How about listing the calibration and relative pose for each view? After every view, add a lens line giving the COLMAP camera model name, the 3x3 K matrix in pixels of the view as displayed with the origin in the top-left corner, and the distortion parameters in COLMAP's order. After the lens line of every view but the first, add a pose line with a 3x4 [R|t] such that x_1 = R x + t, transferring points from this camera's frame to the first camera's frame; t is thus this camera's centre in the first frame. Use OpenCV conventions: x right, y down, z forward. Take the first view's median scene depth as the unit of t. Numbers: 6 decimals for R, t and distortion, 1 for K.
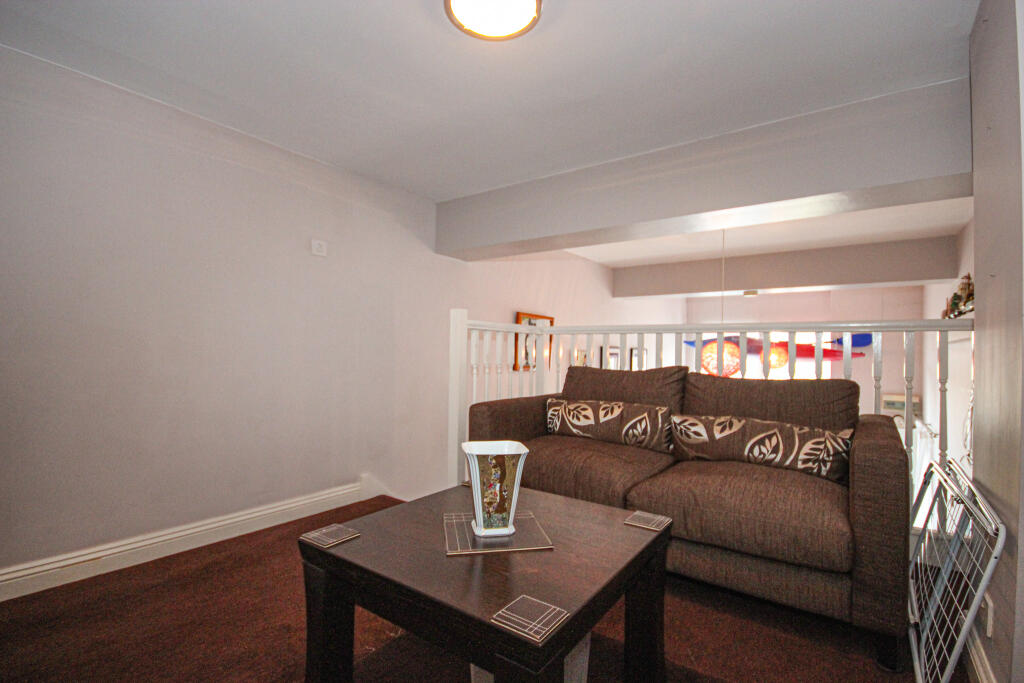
lens RADIAL K [[450.5, 0, 512.0], [0, 450.5, 341.5], [0, 0, 1]] dist [-0.000126, -0.000020]
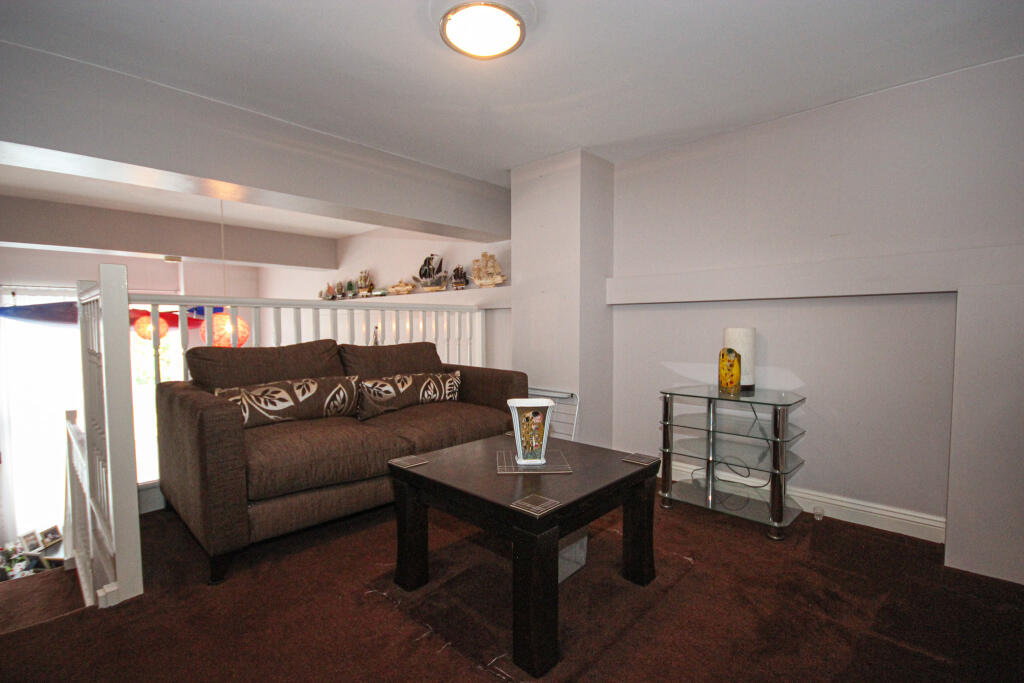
lens RADIAL K [[473.2, 0, 512.0], [0, 473.2, 341.5], [0, 0, 1]] dist [-0.044555, -0.000032]
pose [[0.164936, -0.050957, 0.984987, -0.747446], [-0.009285, 0.998540, 0.053213, -0.006375], [-0.986261, -0.017923, 0.164222, 0.416411]]
